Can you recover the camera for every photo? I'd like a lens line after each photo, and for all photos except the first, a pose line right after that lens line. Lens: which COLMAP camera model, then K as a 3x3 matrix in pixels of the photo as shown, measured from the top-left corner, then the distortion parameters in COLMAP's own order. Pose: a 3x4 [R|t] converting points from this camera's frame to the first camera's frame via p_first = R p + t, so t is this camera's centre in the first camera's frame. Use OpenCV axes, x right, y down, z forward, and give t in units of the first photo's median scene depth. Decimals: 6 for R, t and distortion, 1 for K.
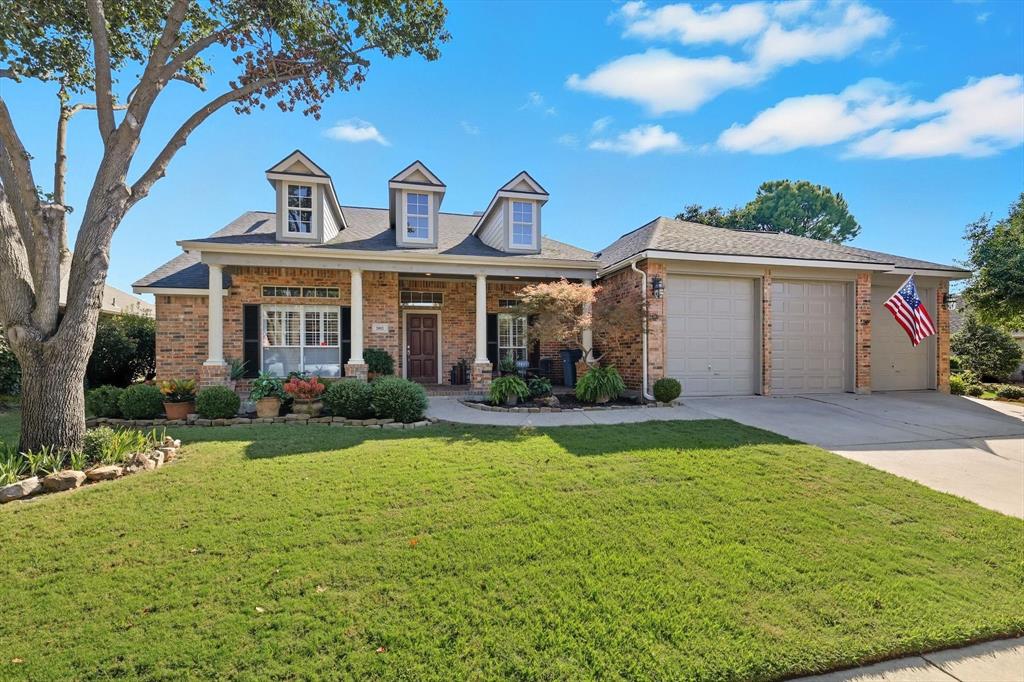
lens RADIAL K [[473.0, 0, 511.1], [0, 473.0, 364.1], [0, 0, 1]] dist [-0.003964, 0.000133]
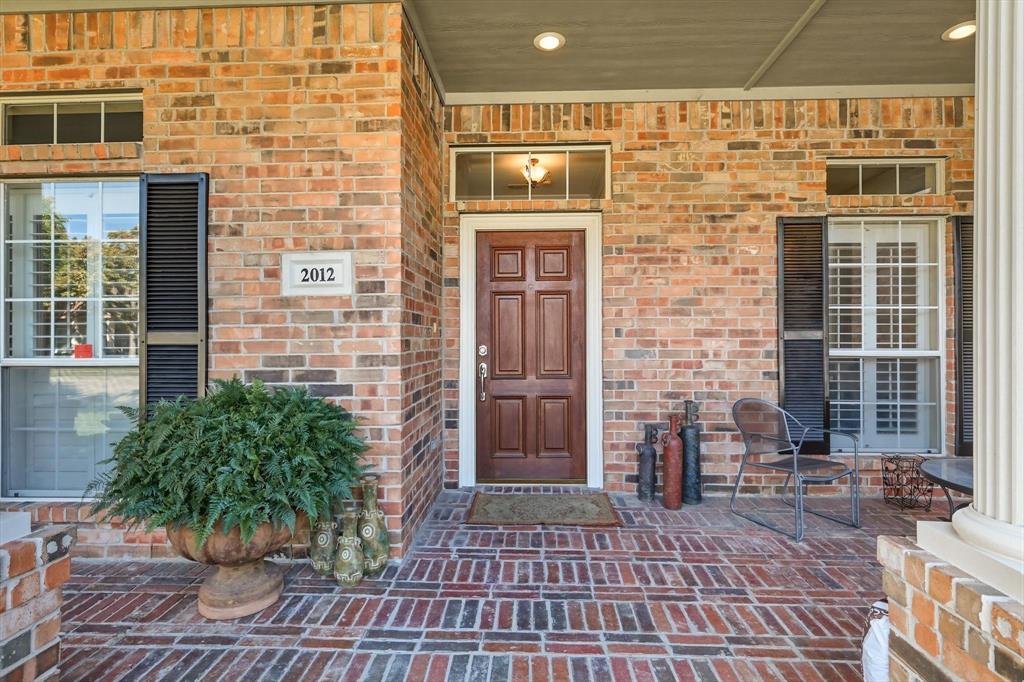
lens RADIAL K [[453.7, 0, 515.5], [0, 453.7, 338.3], [0, 0, 1]] dist [-0.002703, -0.000083]
pose [[0.959093, 0.001653, -0.283086, -0.135611], [-0.004299, 0.999953, -0.008727, -0.045941], [0.283059, 0.009587, 0.959055, 0.829338]]
